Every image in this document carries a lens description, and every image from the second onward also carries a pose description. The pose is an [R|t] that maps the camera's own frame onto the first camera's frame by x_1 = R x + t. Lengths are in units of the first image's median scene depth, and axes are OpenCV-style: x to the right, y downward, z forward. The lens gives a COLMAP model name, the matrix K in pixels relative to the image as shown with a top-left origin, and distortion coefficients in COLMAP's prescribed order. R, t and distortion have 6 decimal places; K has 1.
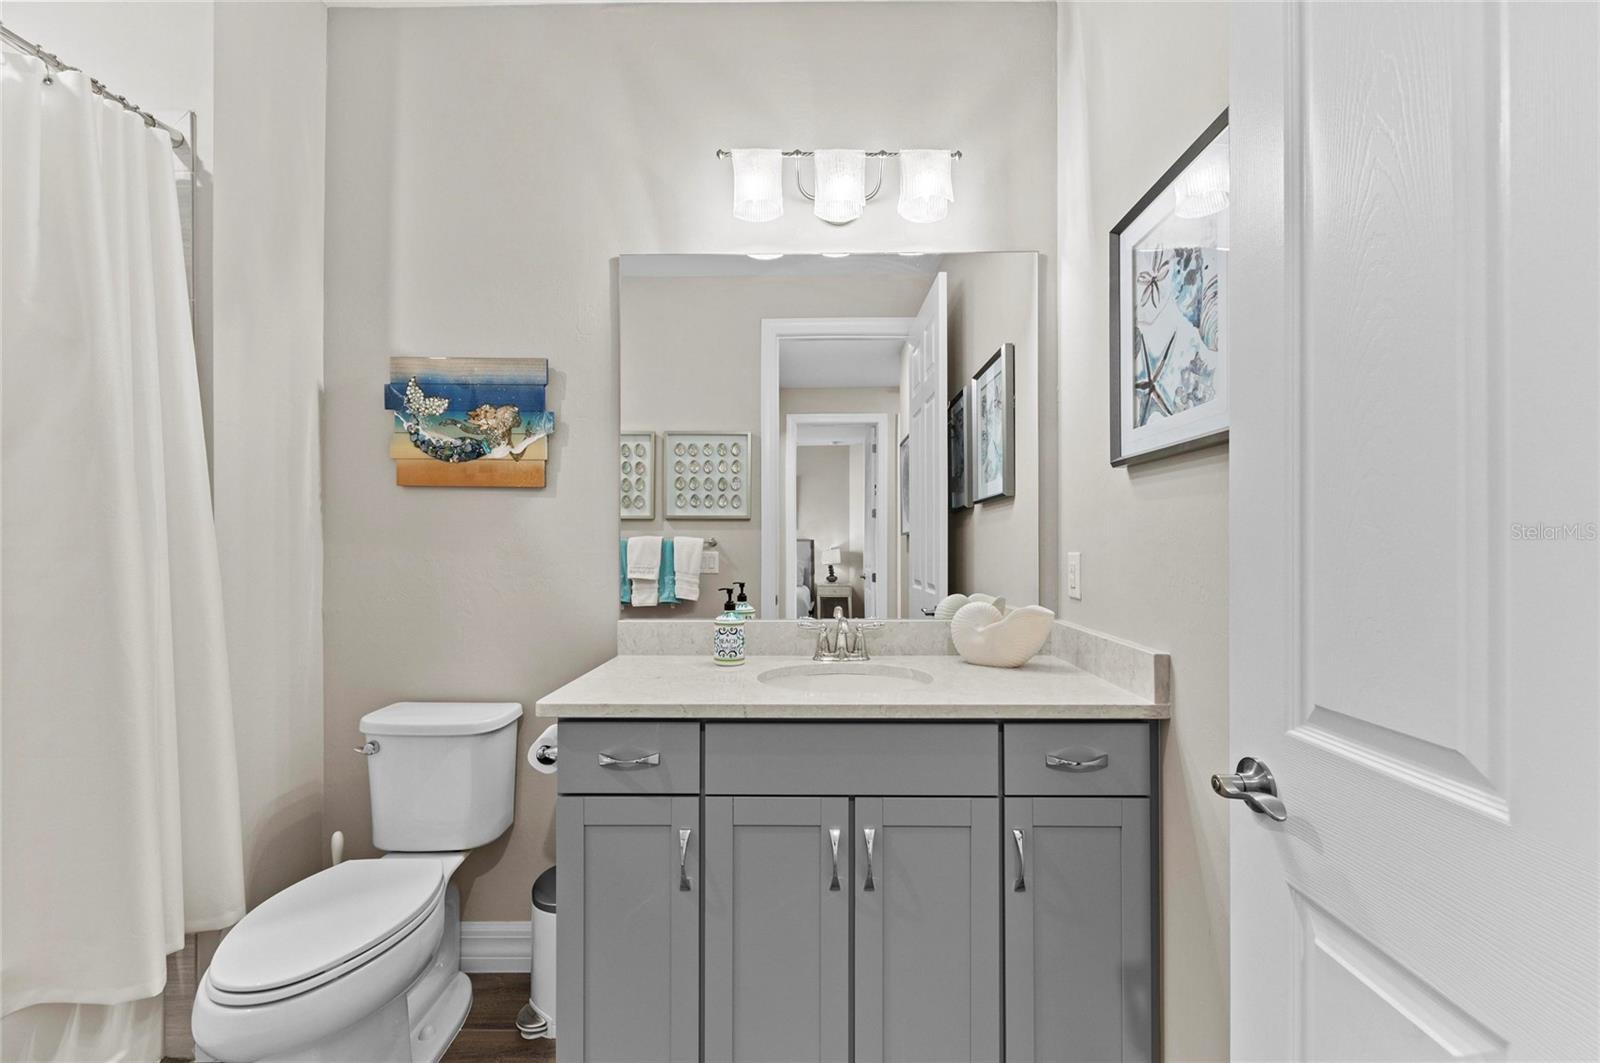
lens RADIAL K [[633.3, 0, 806.1], [0, 633.3, 535.1], [0, 0, 1]] dist [0.005524, -0.002520]
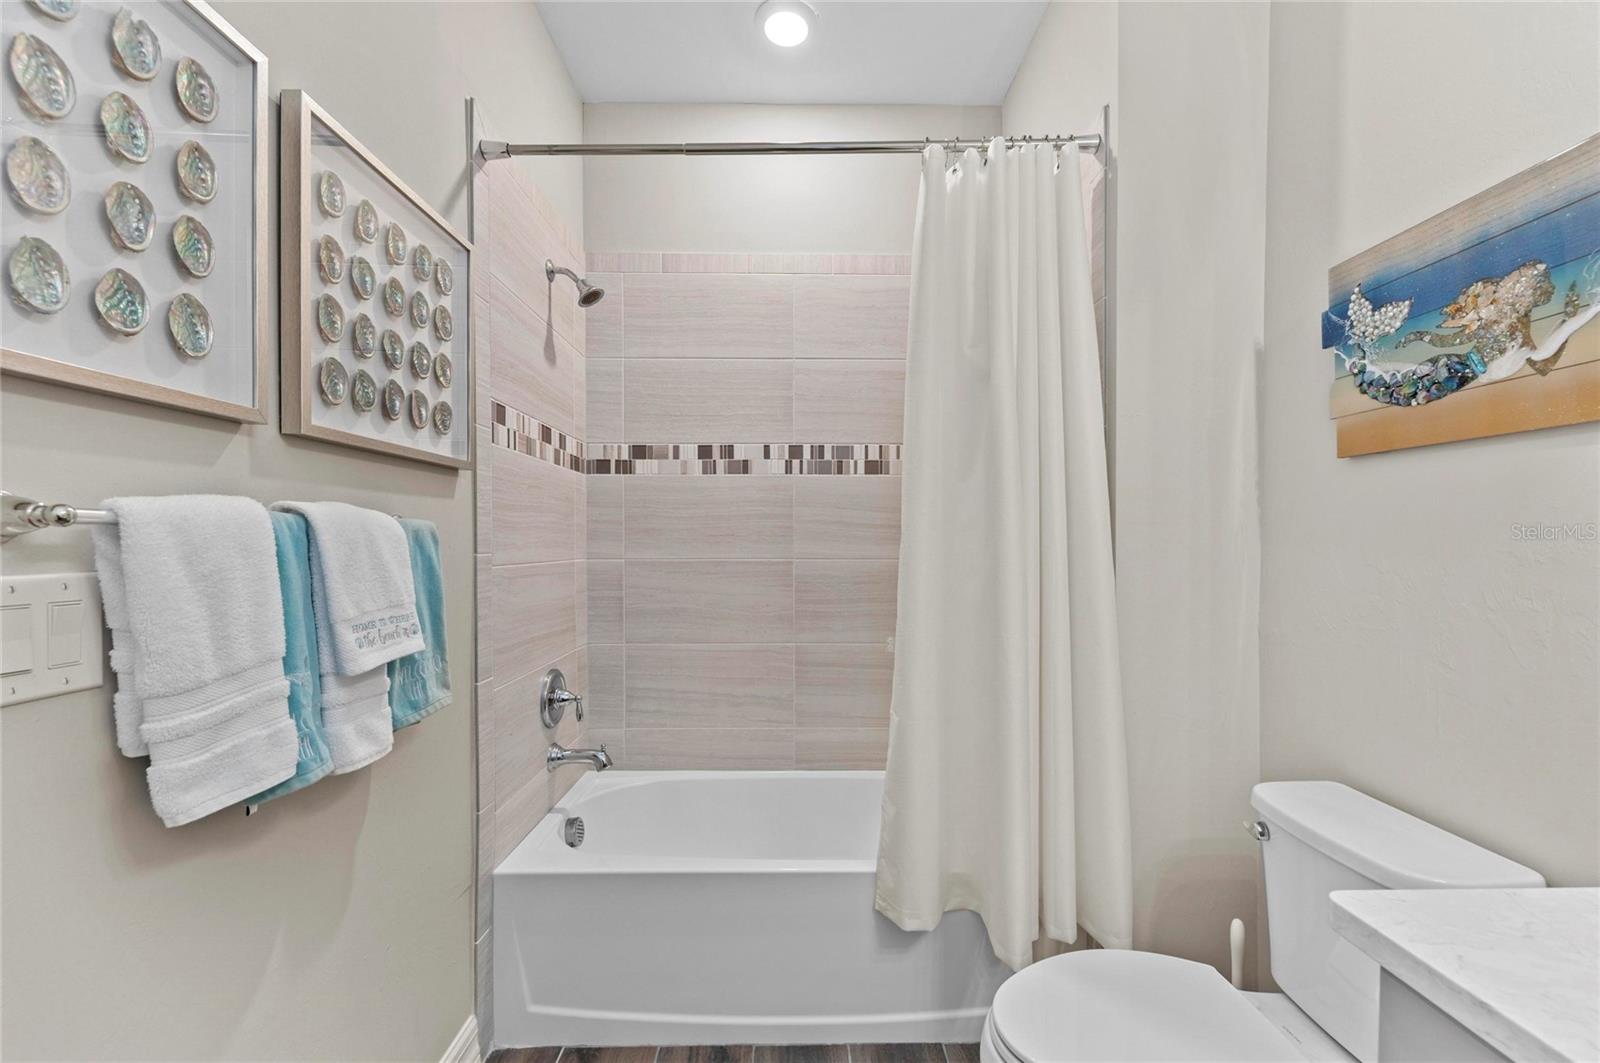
lens RADIAL K [[633.3, 0, 809.0], [0, 633.3, 546.2], [0, 0, 1]] dist [0.005524, -0.002520]
pose [[0.023577, 0.010961, -0.999662, 0.013507], [0.010421, 0.999883, 0.011209, 0.002028], [0.999668, -0.010682, 0.023460, 0.427744]]
